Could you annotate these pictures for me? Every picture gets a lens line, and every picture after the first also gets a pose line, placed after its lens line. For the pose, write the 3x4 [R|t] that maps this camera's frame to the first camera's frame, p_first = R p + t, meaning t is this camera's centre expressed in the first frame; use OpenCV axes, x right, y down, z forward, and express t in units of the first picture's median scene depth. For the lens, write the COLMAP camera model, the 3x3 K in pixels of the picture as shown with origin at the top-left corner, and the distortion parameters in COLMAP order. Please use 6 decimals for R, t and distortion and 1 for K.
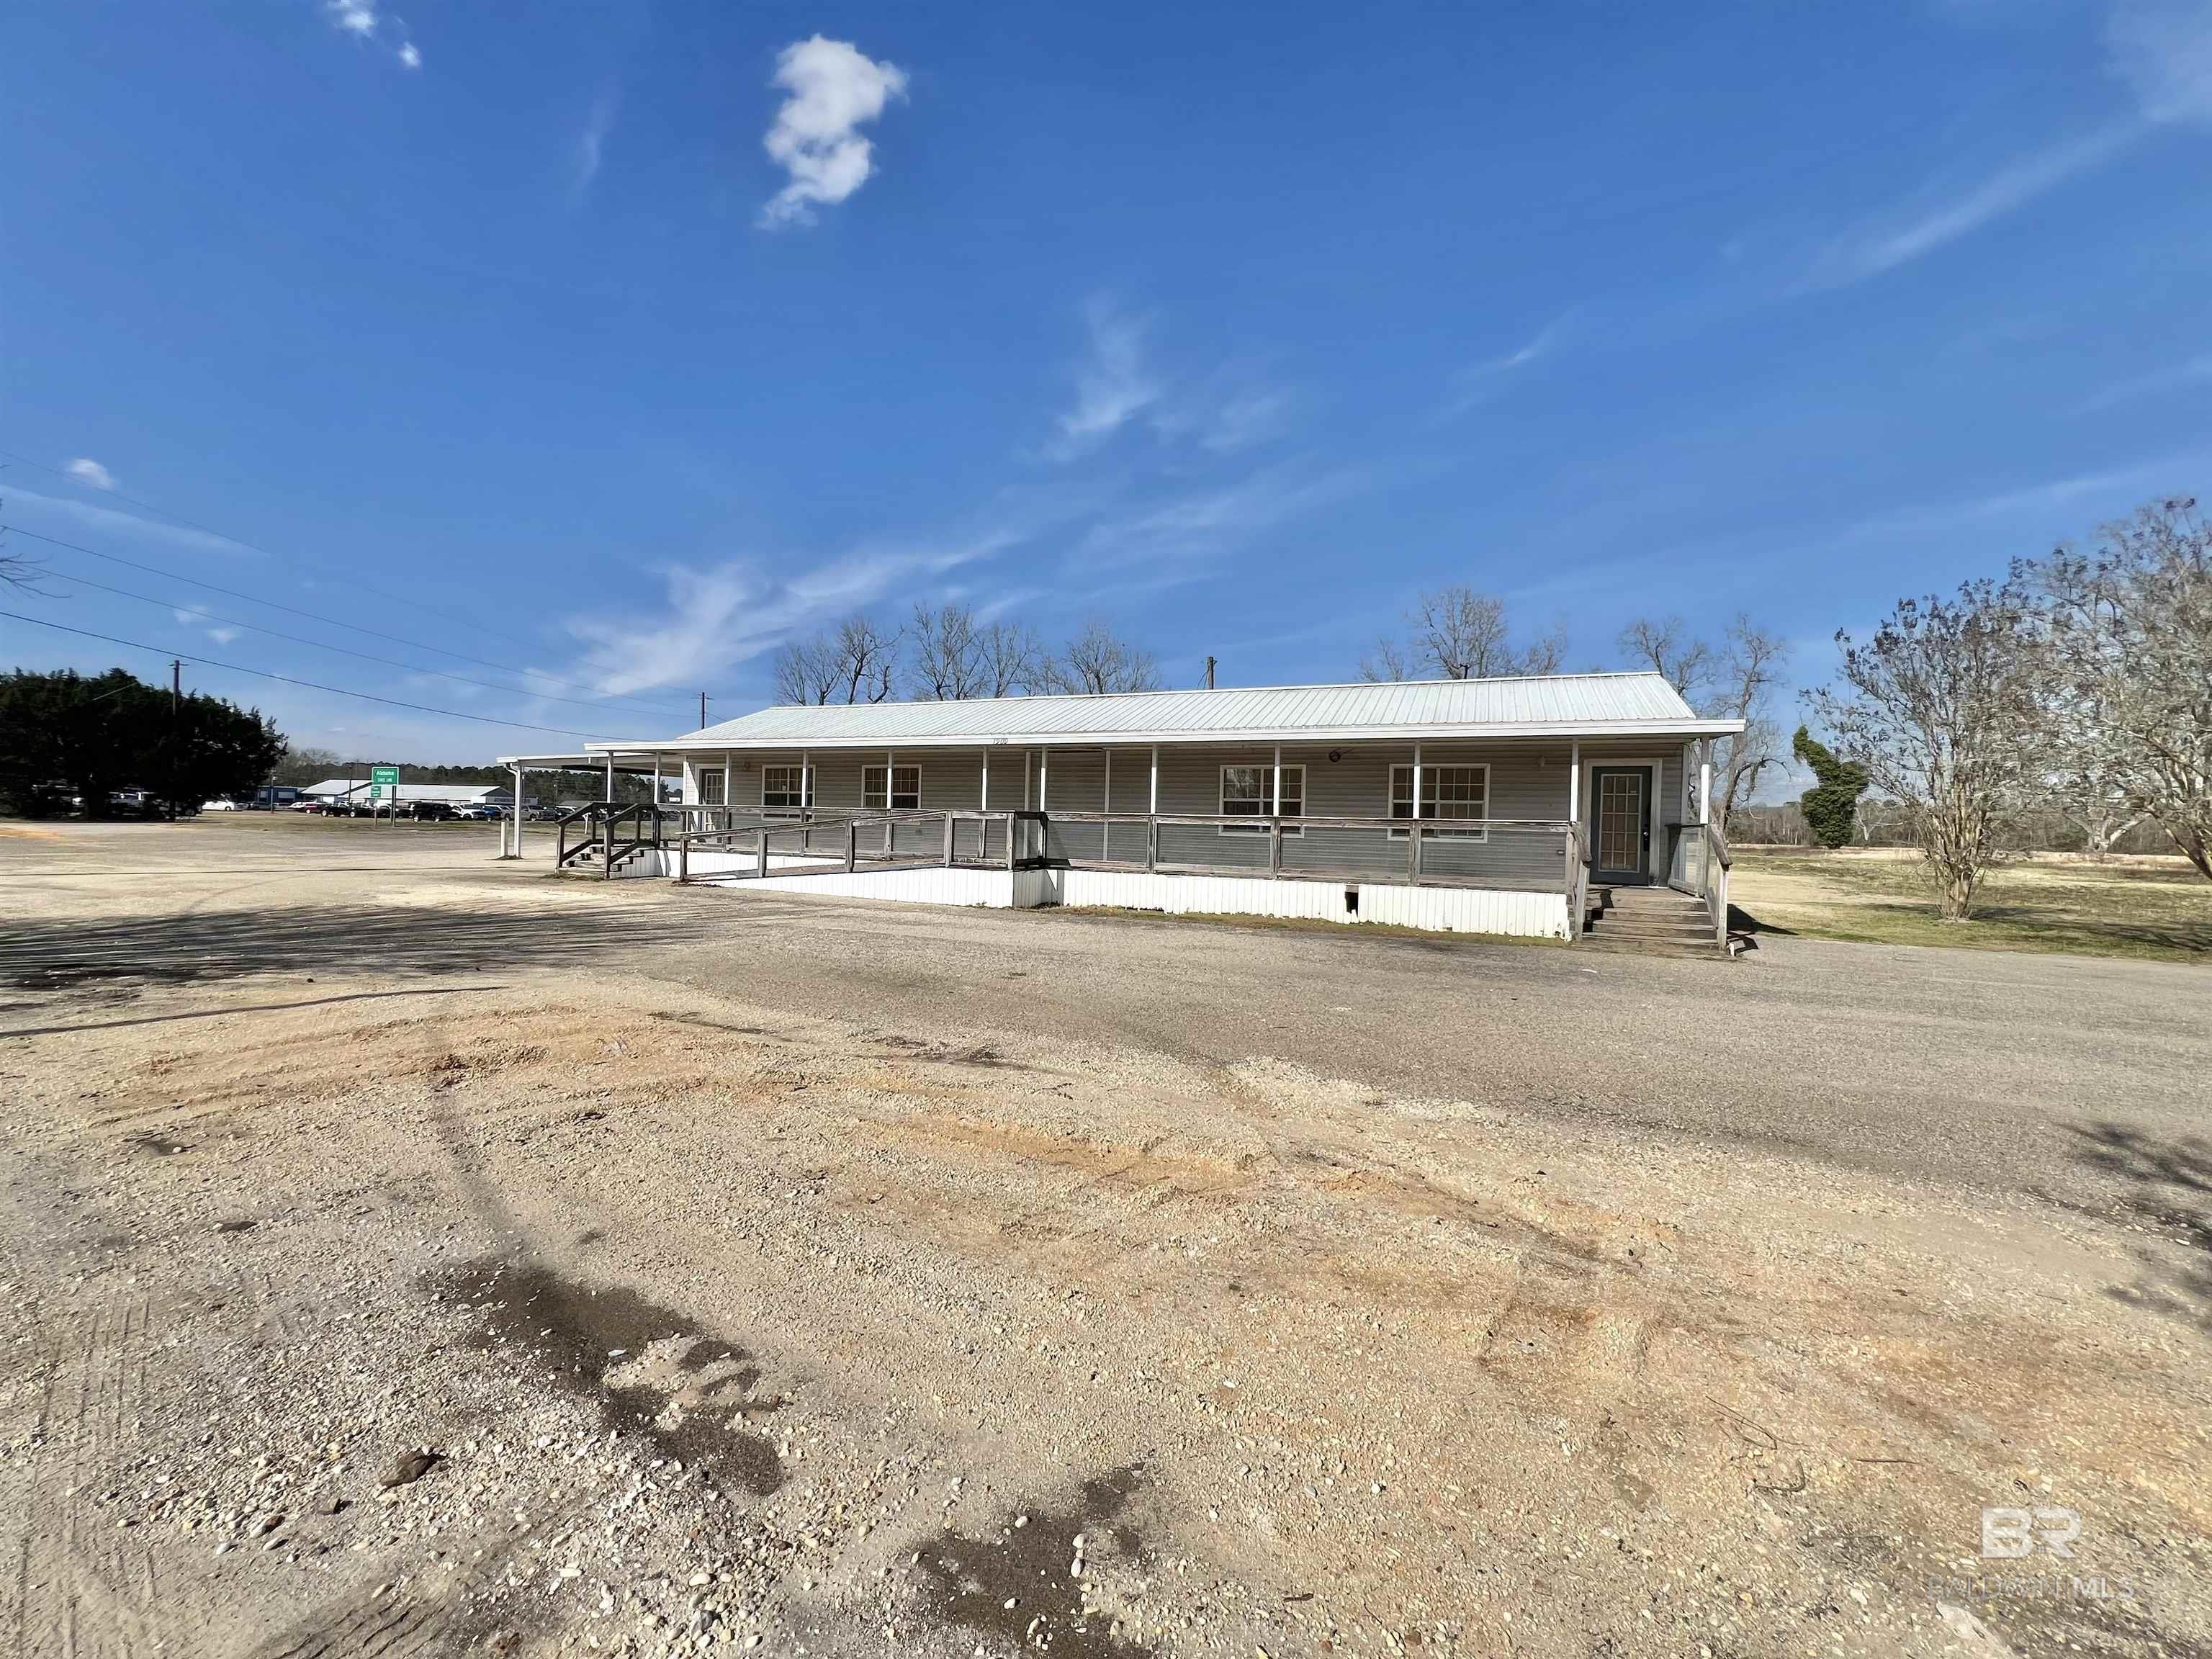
lens RADIAL K [[880.0, 0, 1088.2], [0, 880.0, 803.8], [0, 0, 1]] dist [-0.003312, 0.000578]
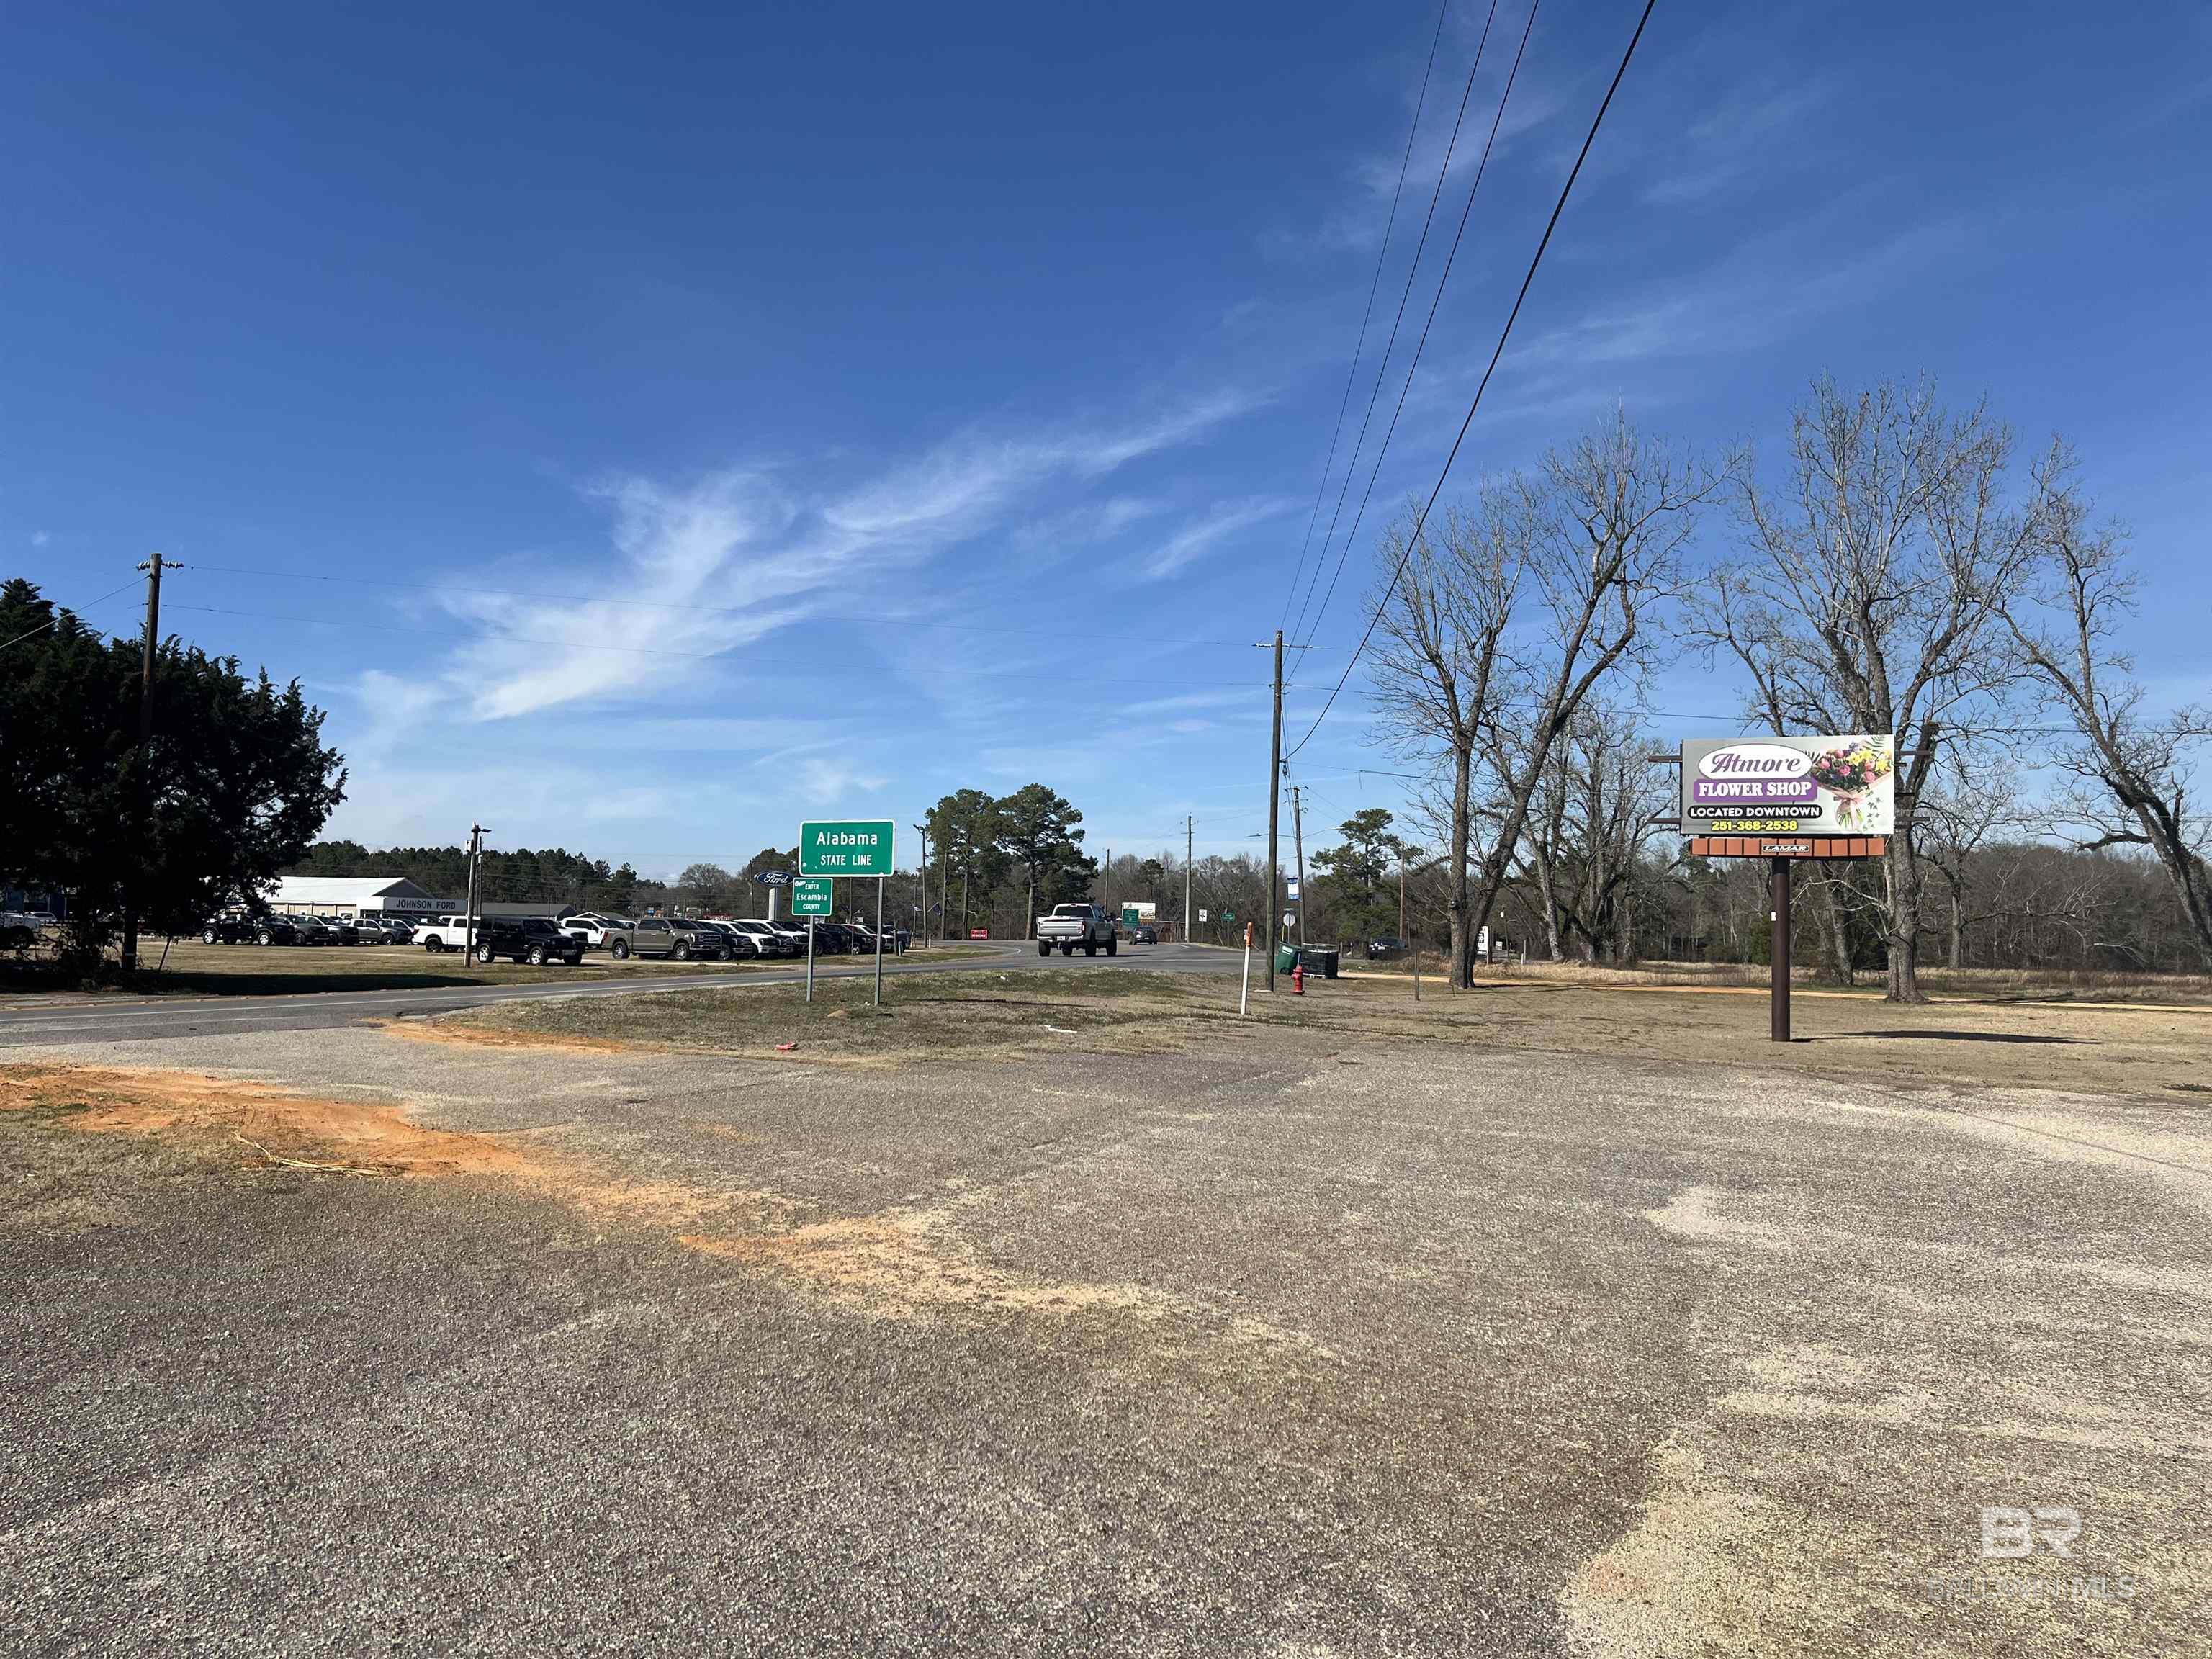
lens RADIAL K [[1648.5, 0, 1091.0], [0, 1648.5, 792.4], [0, 0, 1]] dist [0.049549, -0.058665]
pose [[0.988429, -0.011654, -0.151238, -1.125740], [0.001324, 0.997669, -0.068228, -0.024018], [0.151681, 0.067238, 0.986140, 0.757417]]
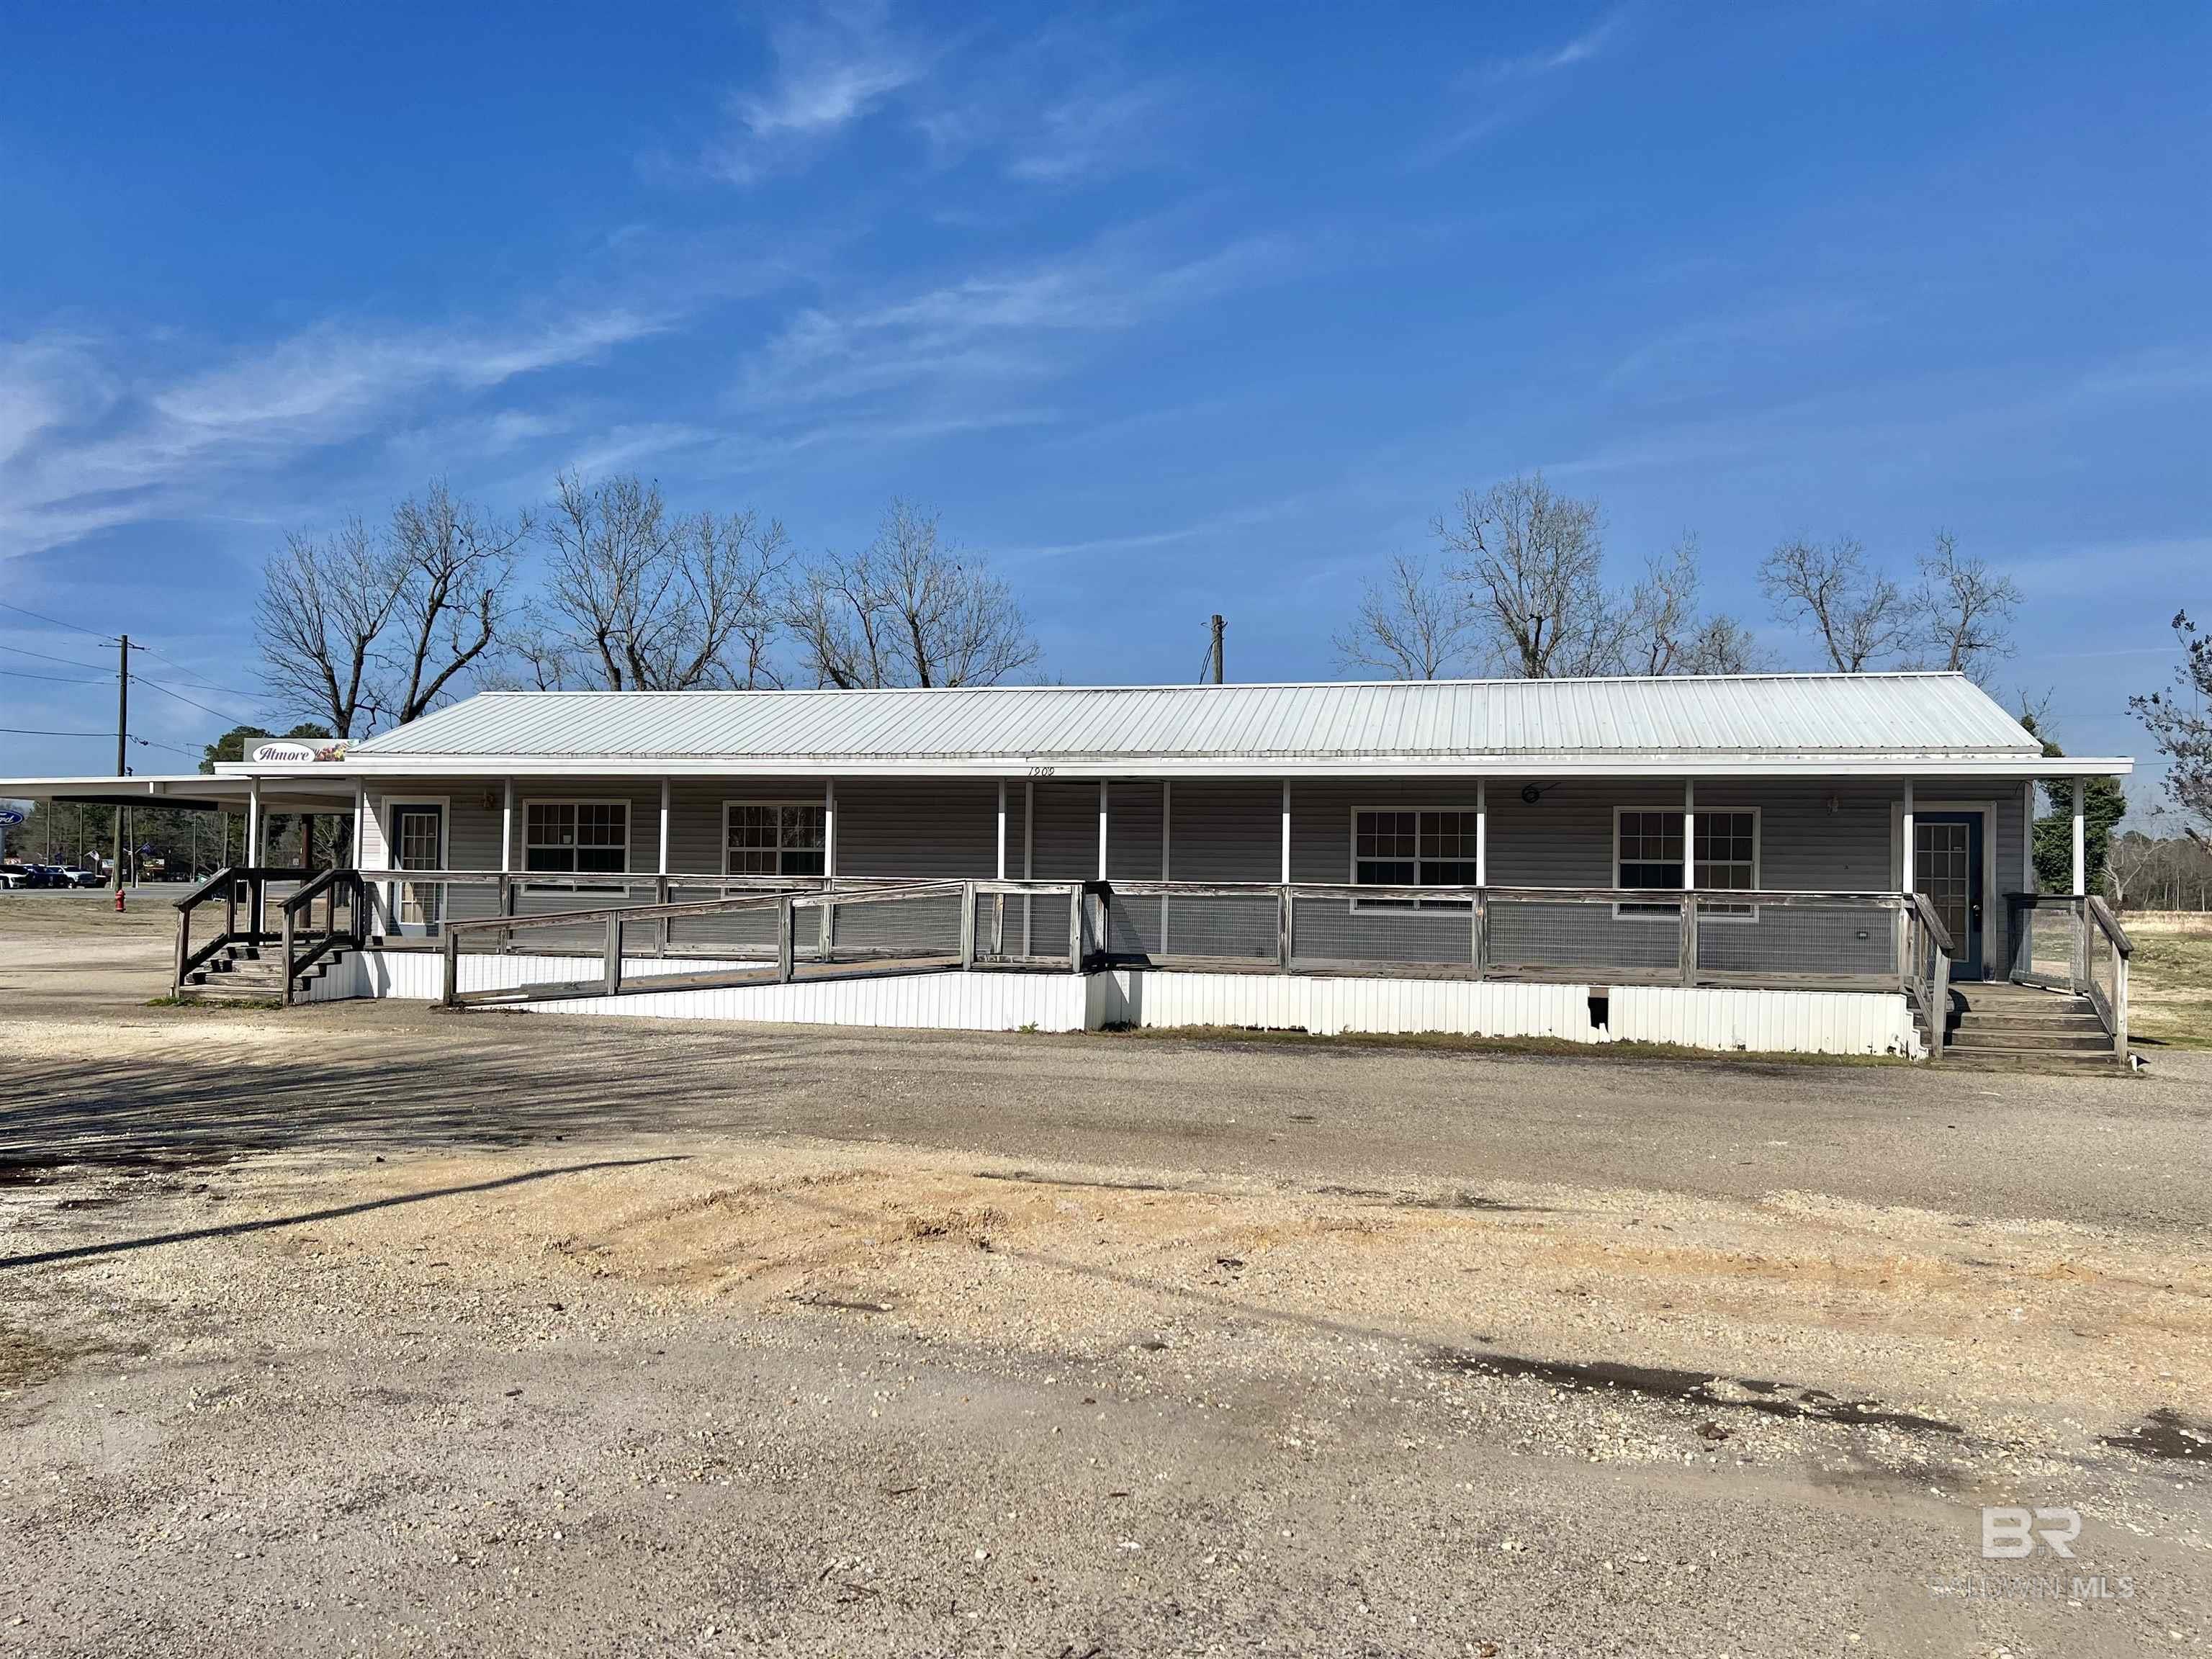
lens RADIAL K [[1648.5, 0, 1093.5], [0, 1648.5, 867.0], [0, 0, 1]] dist [0.049549, -0.058665]
pose [[0.982583, -0.006366, 0.185716, -0.237510], [0.003810, 0.999893, 0.014120, -0.015432], [-0.185786, -0.013166, 0.982502, -0.141743]]
